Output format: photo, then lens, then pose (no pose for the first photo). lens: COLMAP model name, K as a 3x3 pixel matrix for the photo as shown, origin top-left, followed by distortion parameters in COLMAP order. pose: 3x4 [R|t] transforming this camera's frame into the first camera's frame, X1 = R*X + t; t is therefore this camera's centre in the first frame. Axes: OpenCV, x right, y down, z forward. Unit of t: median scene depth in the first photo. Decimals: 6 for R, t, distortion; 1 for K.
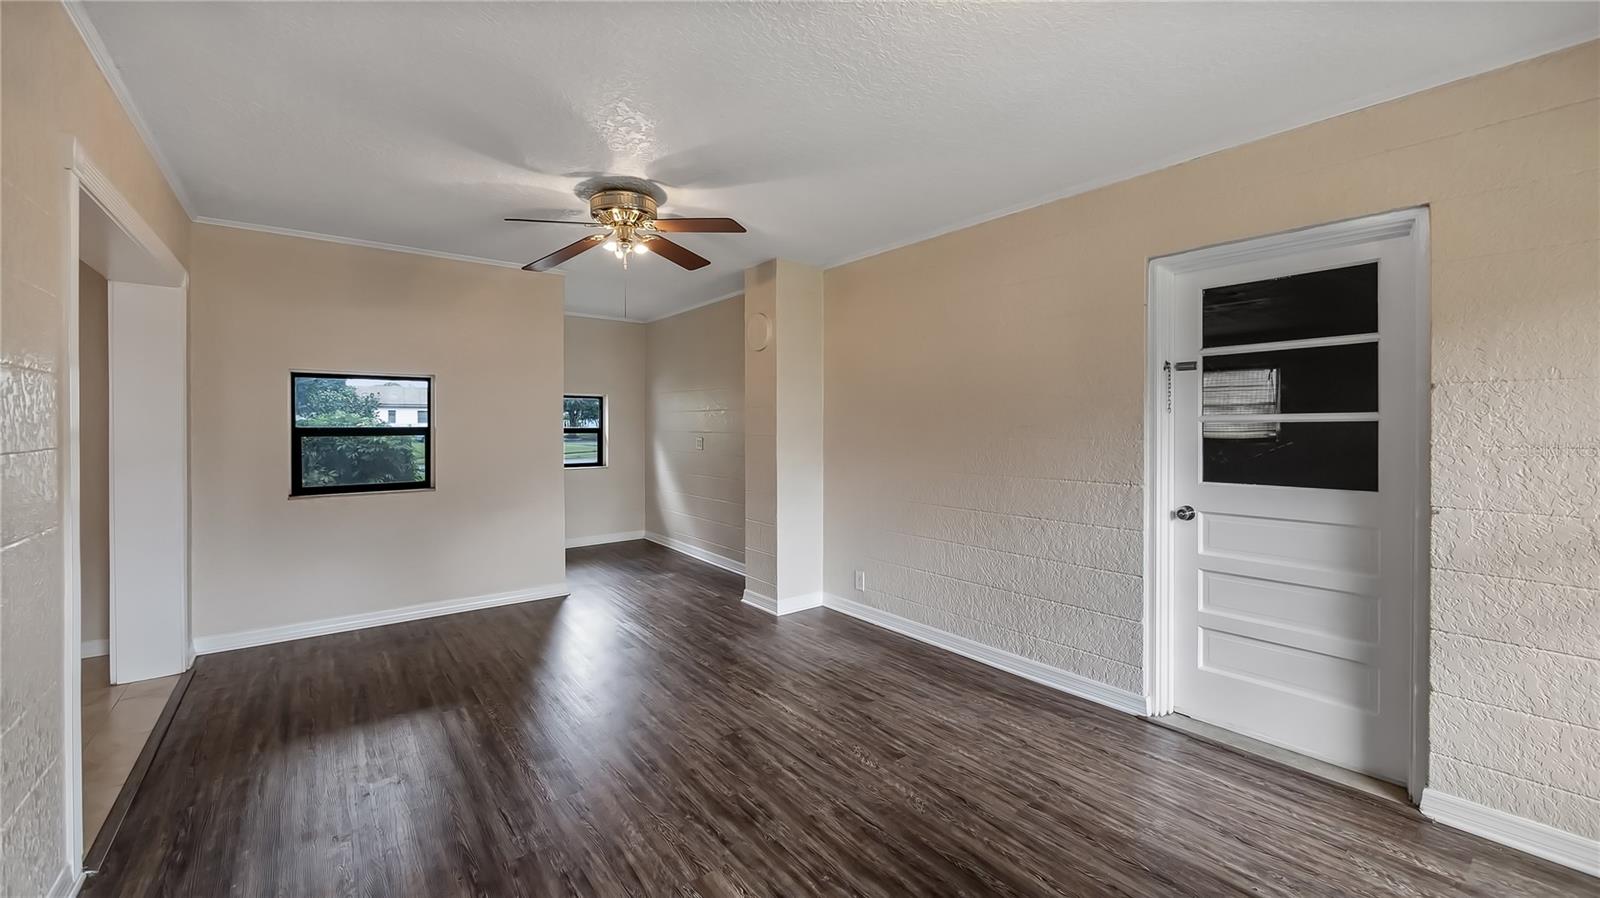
lens RADIAL K [[629.7, 0, 804.5], [0, 629.7, 420.8], [0, 0, 1]] dist [-0.008418, 0.000206]
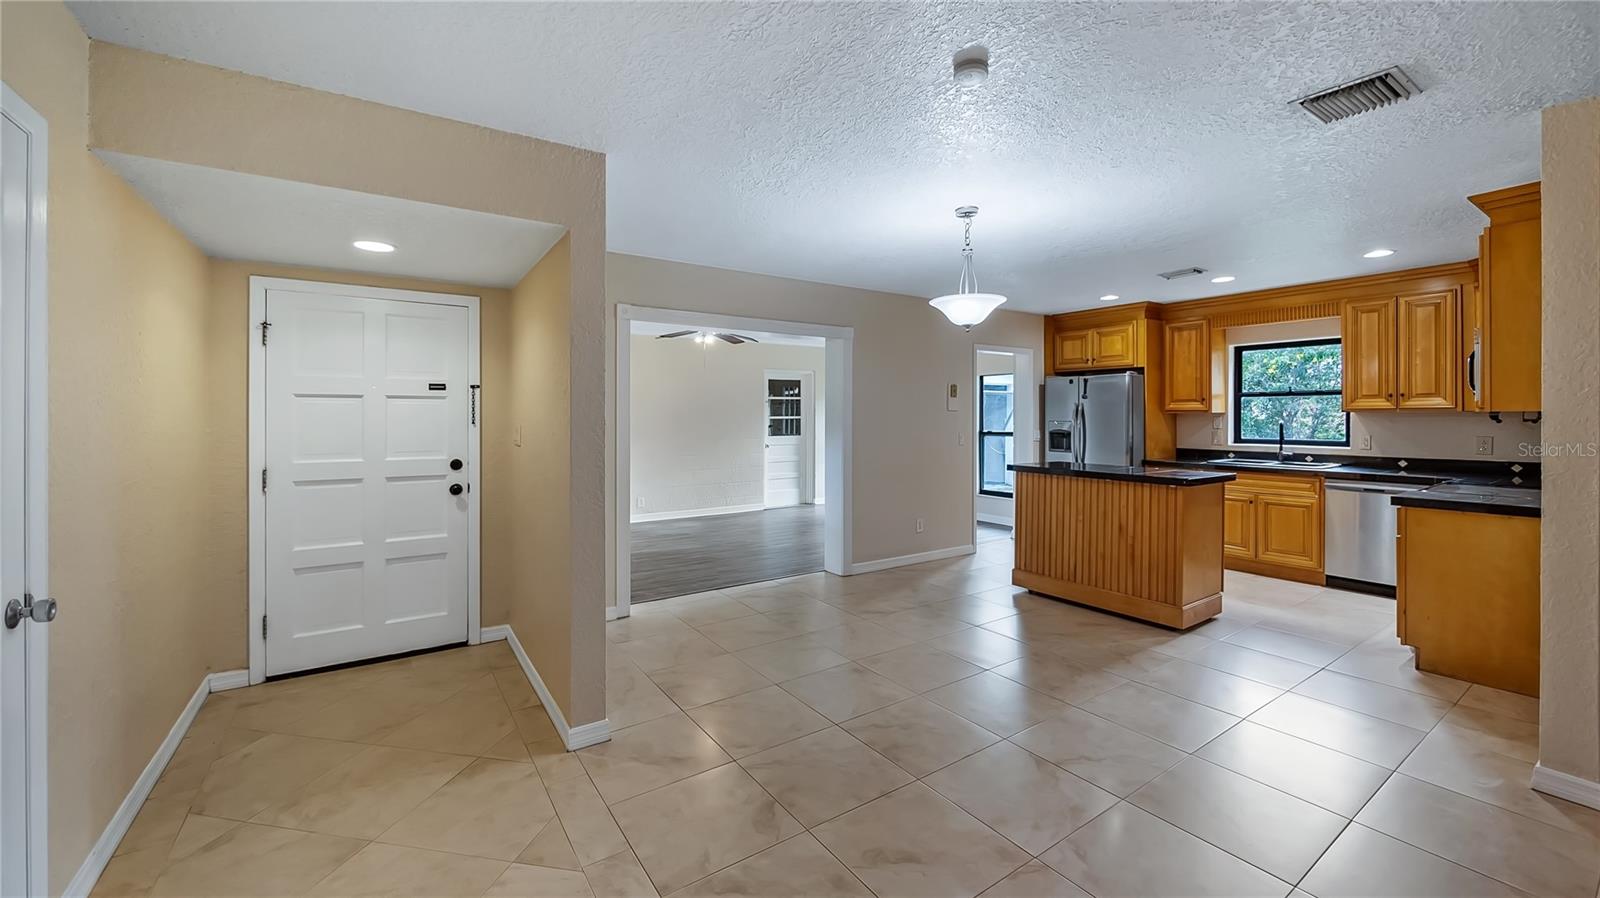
lens RADIAL K [[629.7, 0, 804.5], [0, 629.7, 420.8], [0, 0, 1]] dist [-0.008418, 0.000206]
pose [[0.066082, -0.009936, 0.997765, -2.421711], [-0.002883, 0.999944, 0.010148, -0.019926], [-0.997810, -0.003547, 0.066049, 0.516584]]
